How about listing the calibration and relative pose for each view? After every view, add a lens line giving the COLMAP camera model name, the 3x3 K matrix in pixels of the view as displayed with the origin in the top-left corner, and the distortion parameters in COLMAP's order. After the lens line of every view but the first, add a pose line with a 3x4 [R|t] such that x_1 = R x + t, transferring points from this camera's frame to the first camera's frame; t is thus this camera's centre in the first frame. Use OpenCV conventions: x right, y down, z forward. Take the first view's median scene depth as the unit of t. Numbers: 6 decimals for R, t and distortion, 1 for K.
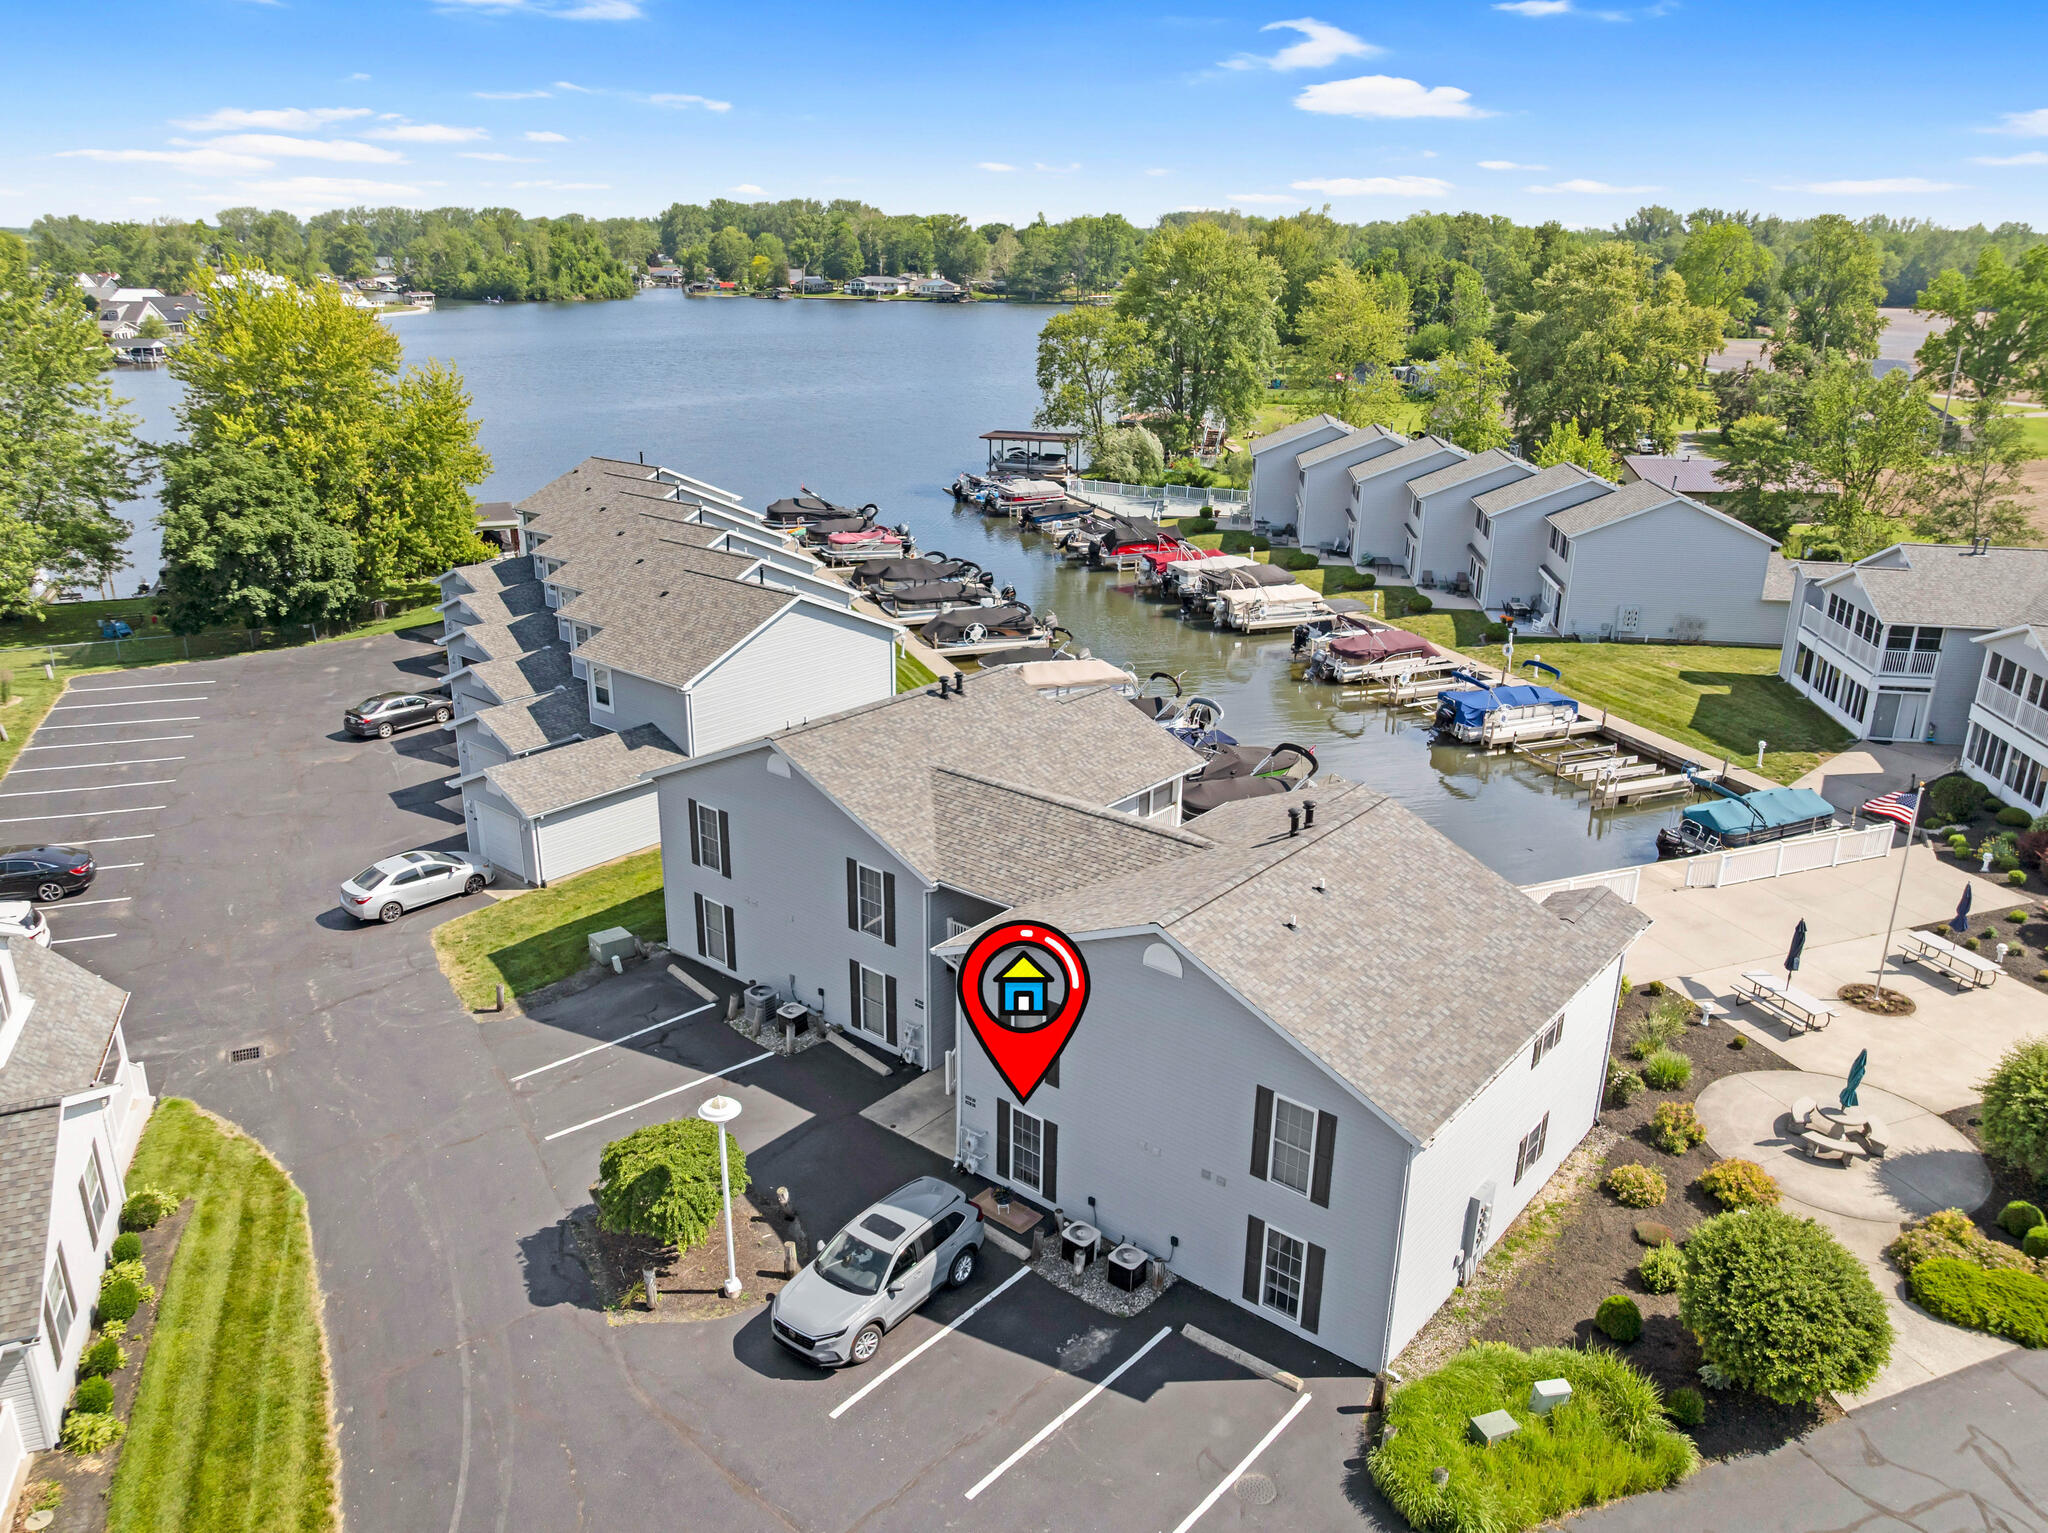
lens RADIAL K [[1497.5, 0, 1024.0], [0, 1497.5, 766.5], [0, 0, 1]] dist [-0.035322, -0.003497]
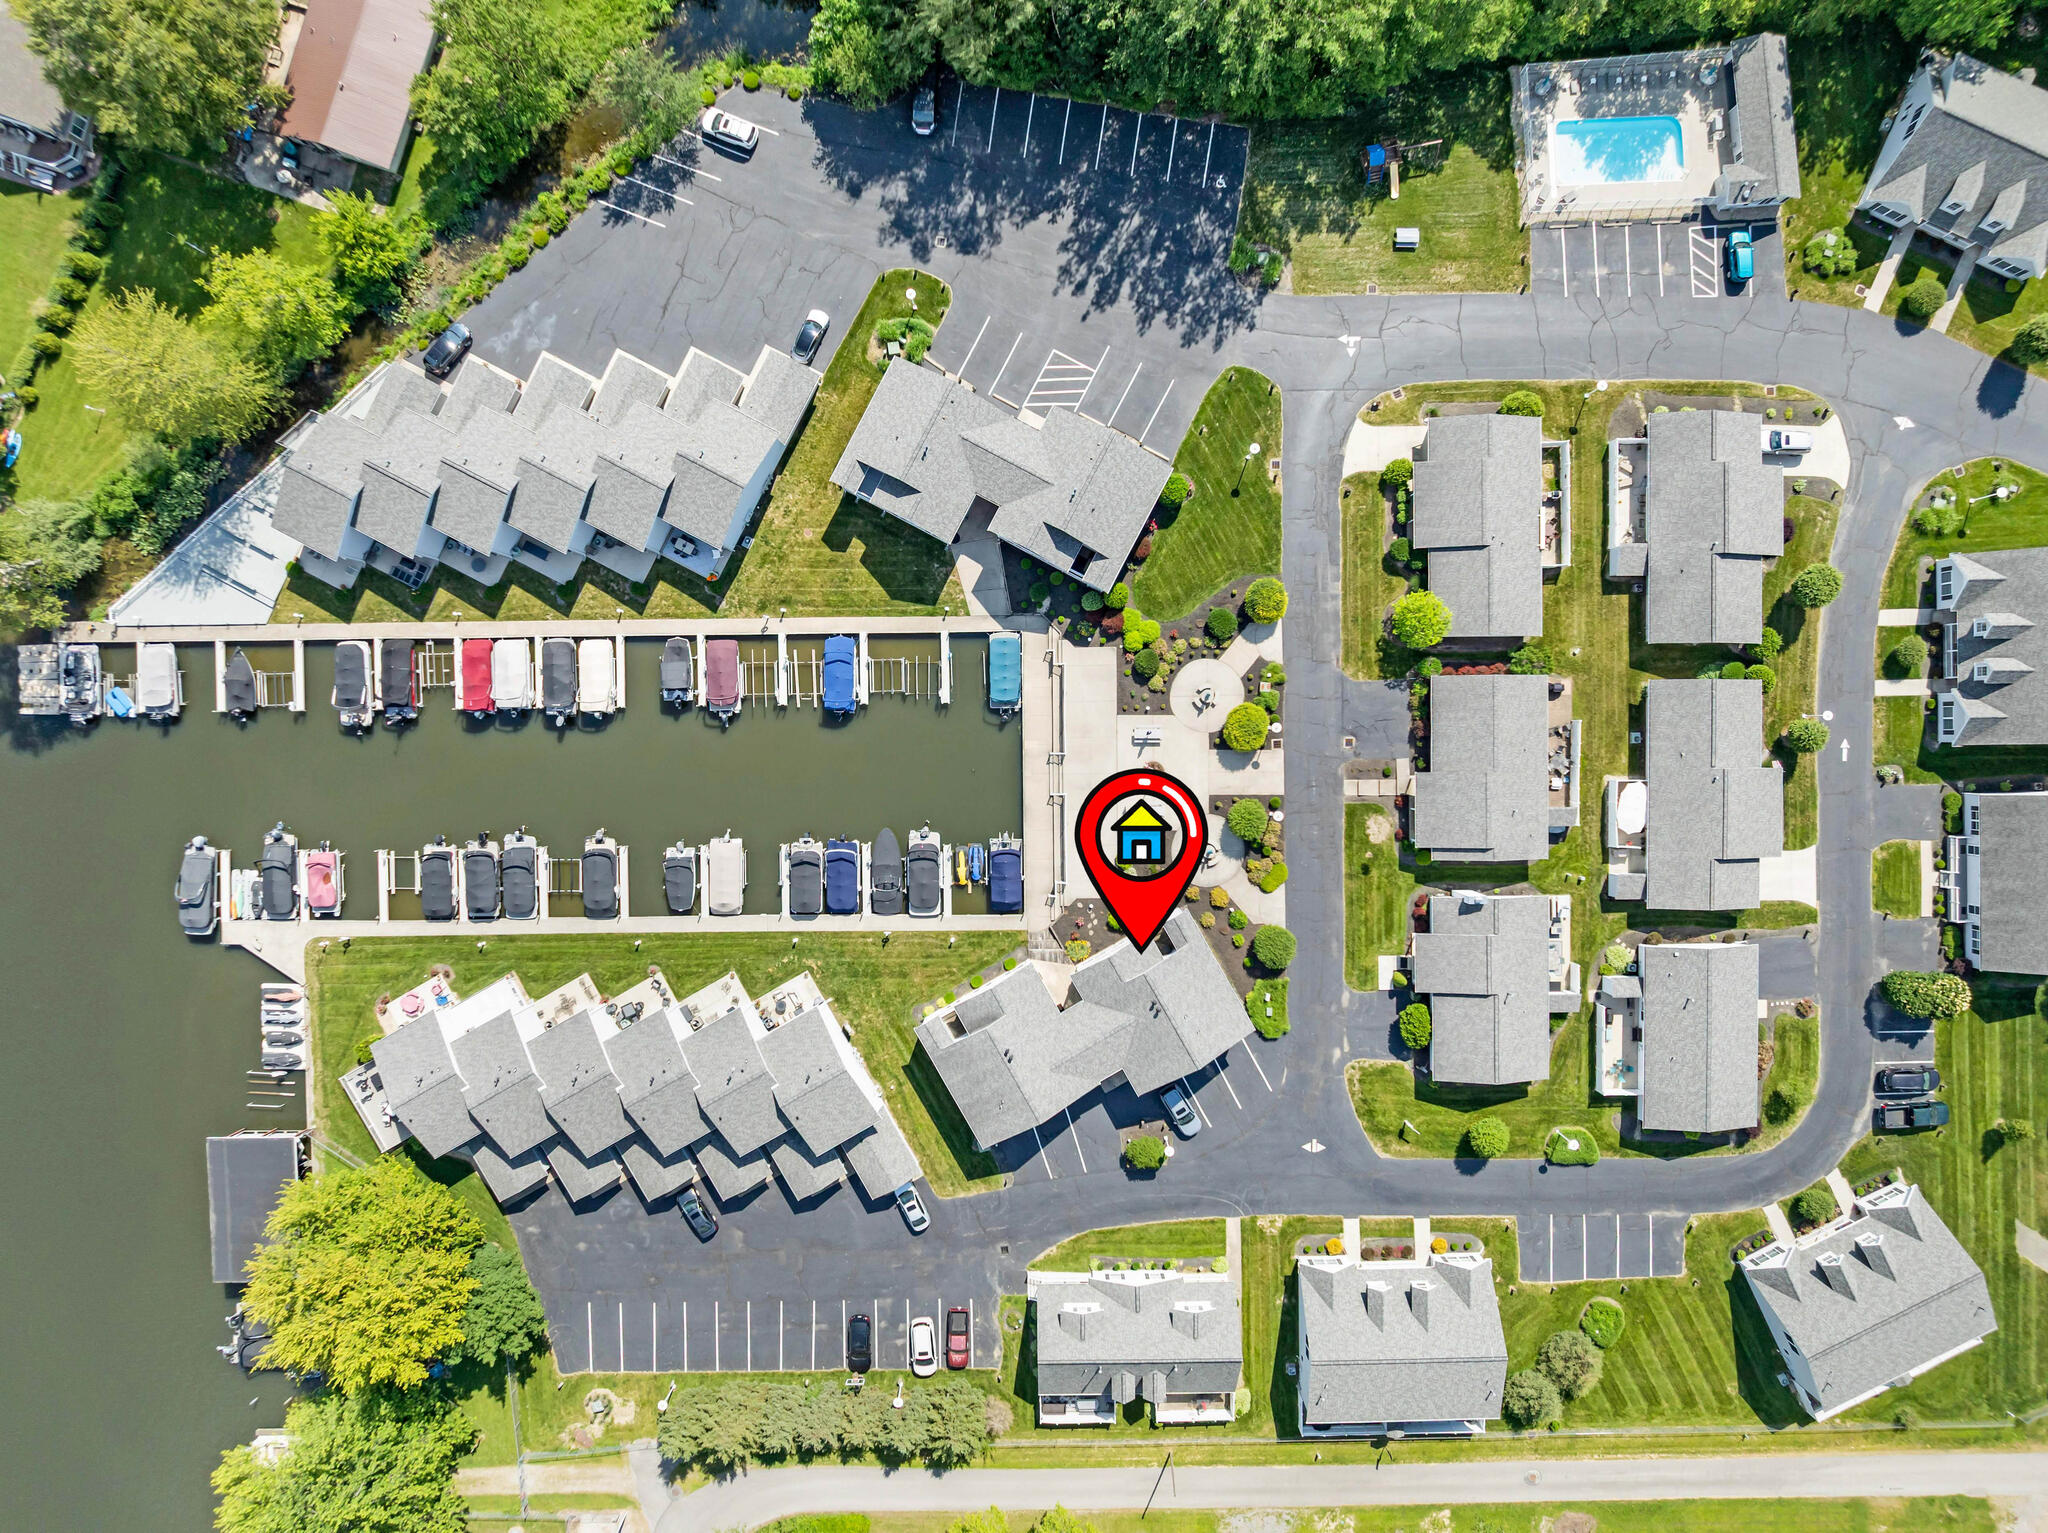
lens RADIAL K [[1442.3, 0, 1024.0], [0, 1442.3, 766.5], [0, 0, 1]] dist [-0.033534, -0.005866]
pose [[0.355479, -0.933692, -0.043063, 0.346175], [0.316286, 0.076808, 0.945550, -1.553318], [-0.879544, -0.349743, 0.322617, 0.148052]]
